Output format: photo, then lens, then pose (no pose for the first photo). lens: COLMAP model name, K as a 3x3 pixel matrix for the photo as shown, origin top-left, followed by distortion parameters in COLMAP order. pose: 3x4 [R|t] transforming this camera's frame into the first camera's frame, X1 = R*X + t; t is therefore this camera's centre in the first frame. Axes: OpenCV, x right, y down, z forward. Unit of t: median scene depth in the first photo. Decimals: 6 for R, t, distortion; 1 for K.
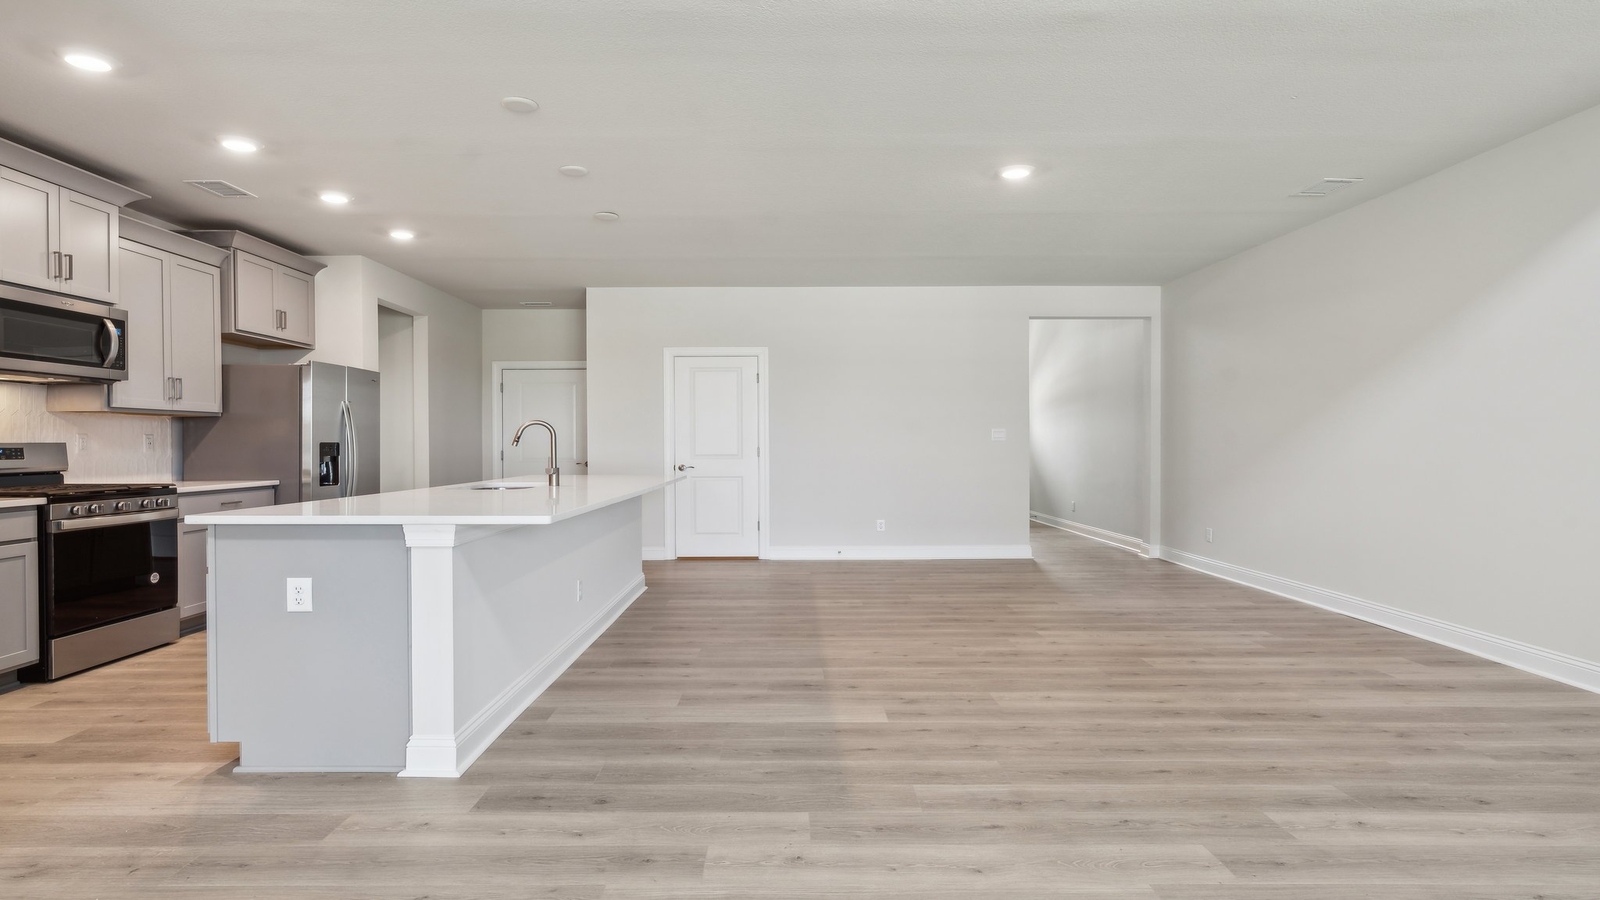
lens RADIAL K [[884.2, 0, 789.3], [0, 884.2, 451.4], [0, 0, 1]] dist [-0.003293, -0.000498]
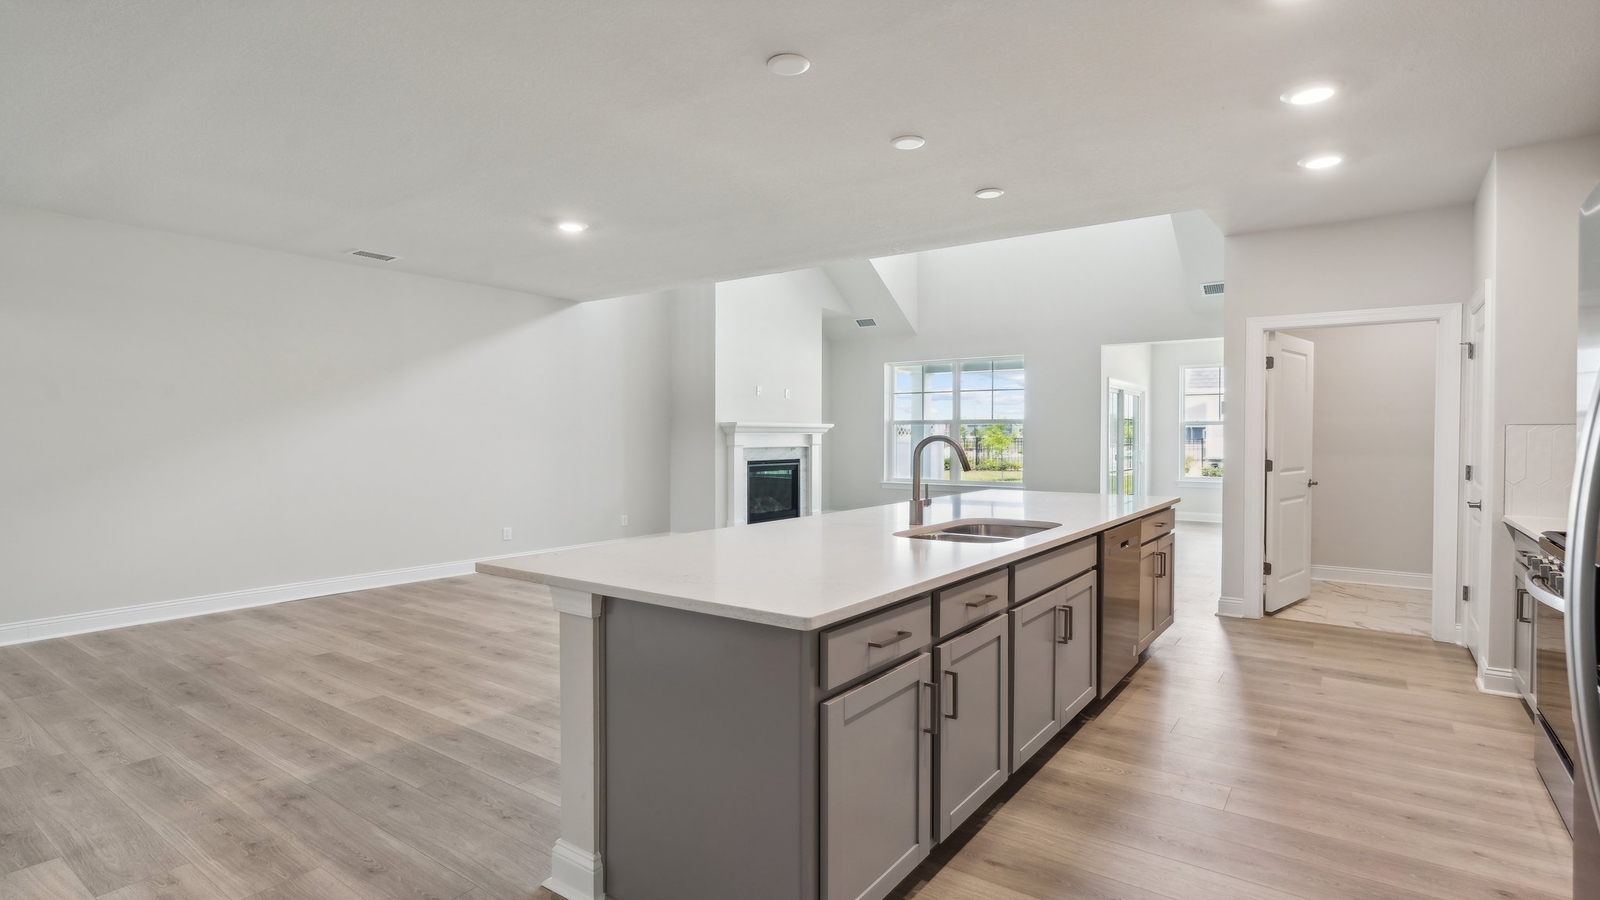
lens RADIAL K [[794.3, 0, 782.6], [0, 794.3, 449.0], [0, 0, 1]] dist [-0.000902, -0.000536]
pose [[-0.800612, -0.008171, 0.599128, -0.611142], [0.006801, 0.999719, 0.022723, -0.042891], [-0.599145, 0.022267, -0.800331, 1.702033]]
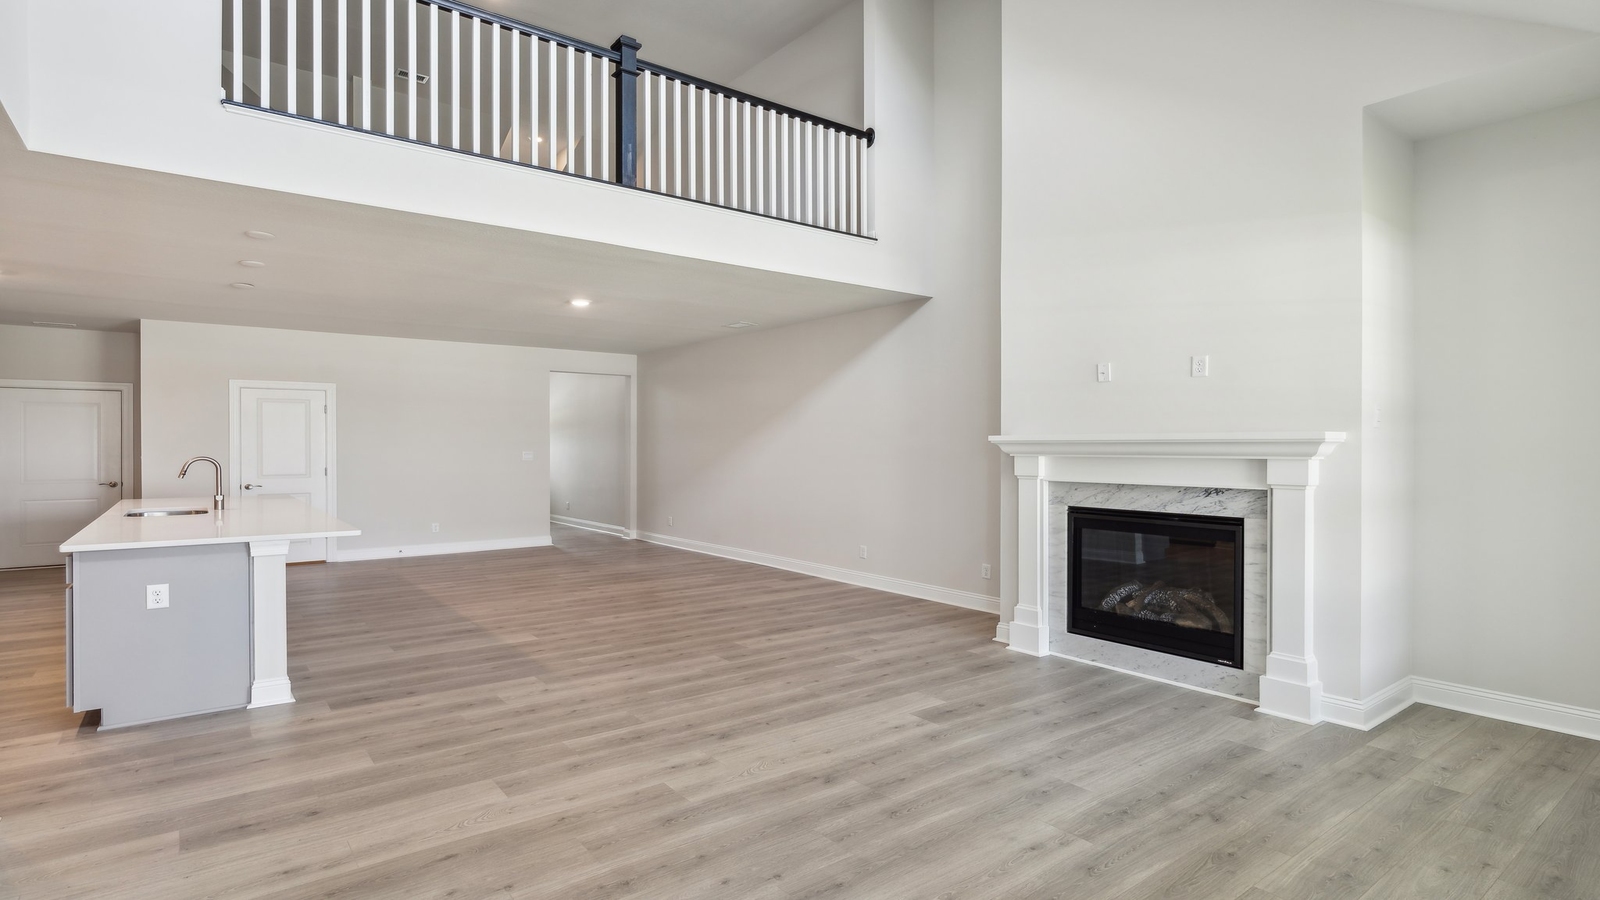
lens RADIAL K [[794.3, 0, 782.6], [0, 794.3, 449.0], [0, 0, 1]] dist [-0.000902, -0.000536]
pose [[0.804272, 0.000686, 0.594260, -0.311155], [0.002556, 0.999986, -0.004614, -0.041381], [-0.594255, 0.005229, 0.804259, -0.388205]]
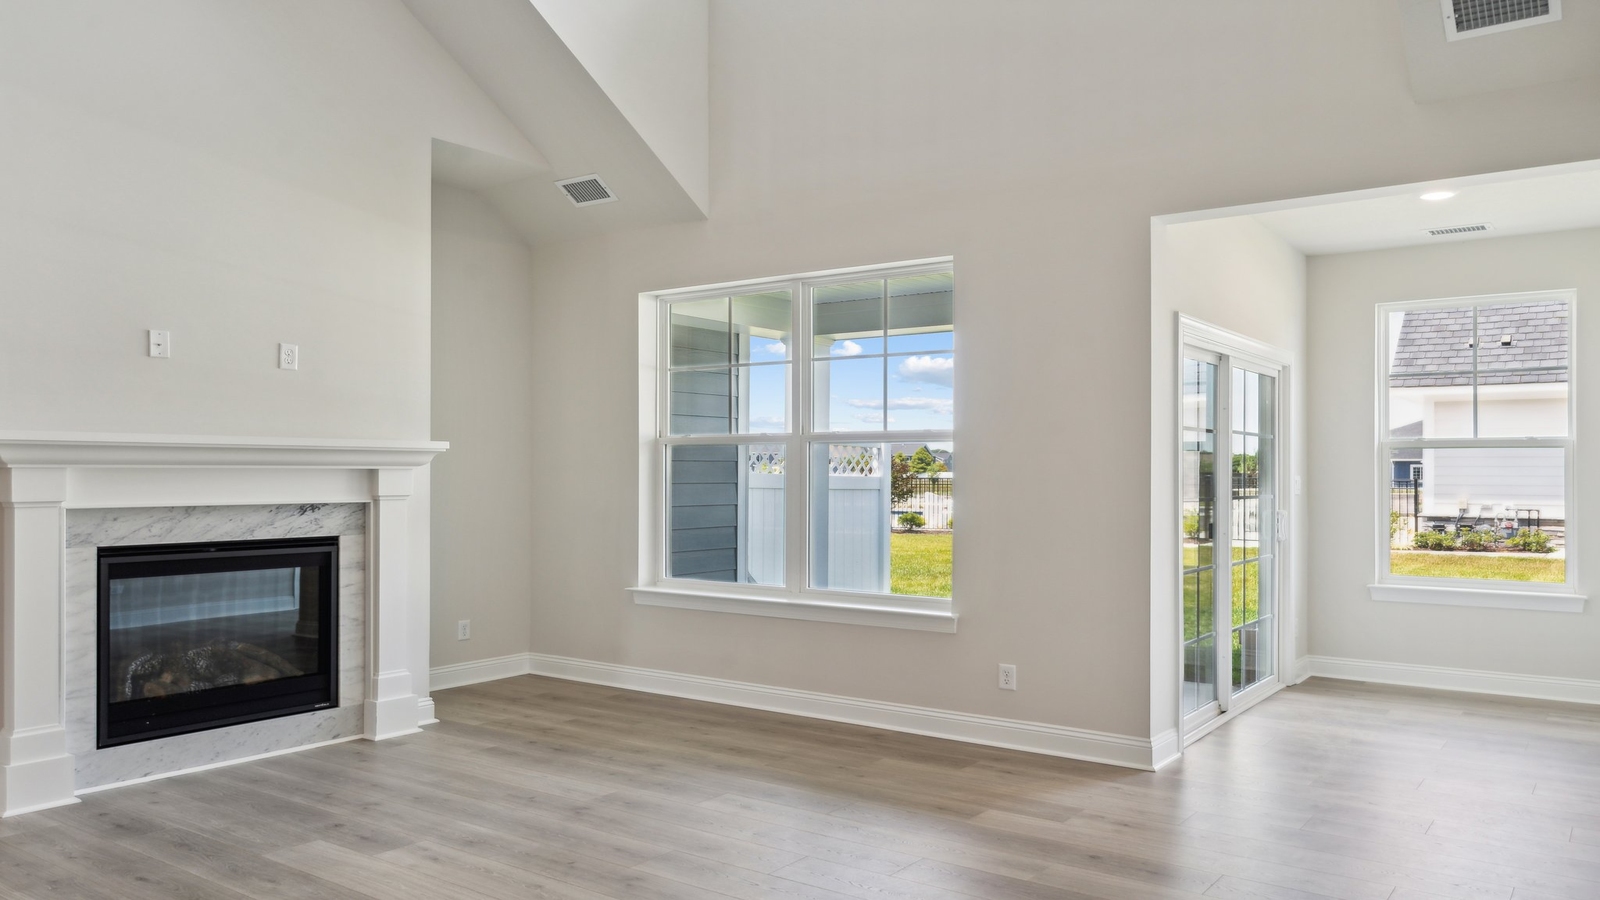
lens RADIAL K [[1143.7, 0, 793.2], [0, 1143.7, 459.9], [0, 0, 1]] dist [-0.007416, -0.001902]
pose [[-0.796420, 0.008019, 0.604691, -0.412485], [0.005323, 0.999966, -0.006251, -0.033154], [-0.604721, -0.001760, -0.796436, 0.618193]]
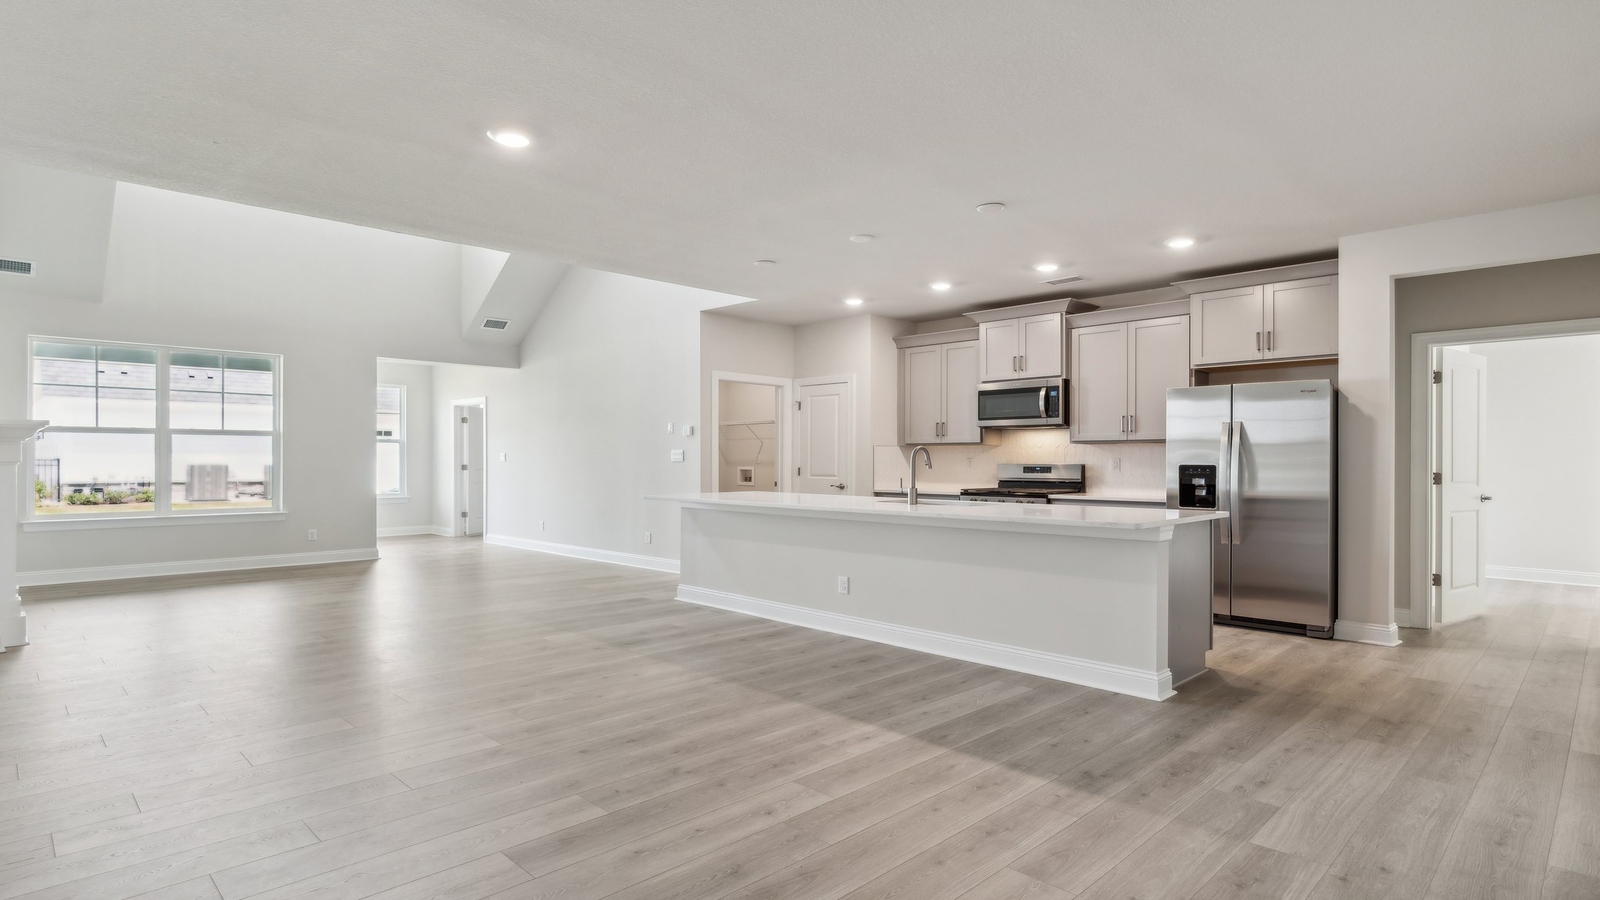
lens RADIAL K [[807.9, 0, 802.2], [0, 807.9, 458.8], [0, 0, 1]] dist [-0.003172, 0.000012]
pose [[-0.716530, 0.001081, -0.697556, 0.593217], [-0.007008, 0.999937, 0.008749, -0.029593], [0.697521, 0.011158, -0.716477, 1.749889]]
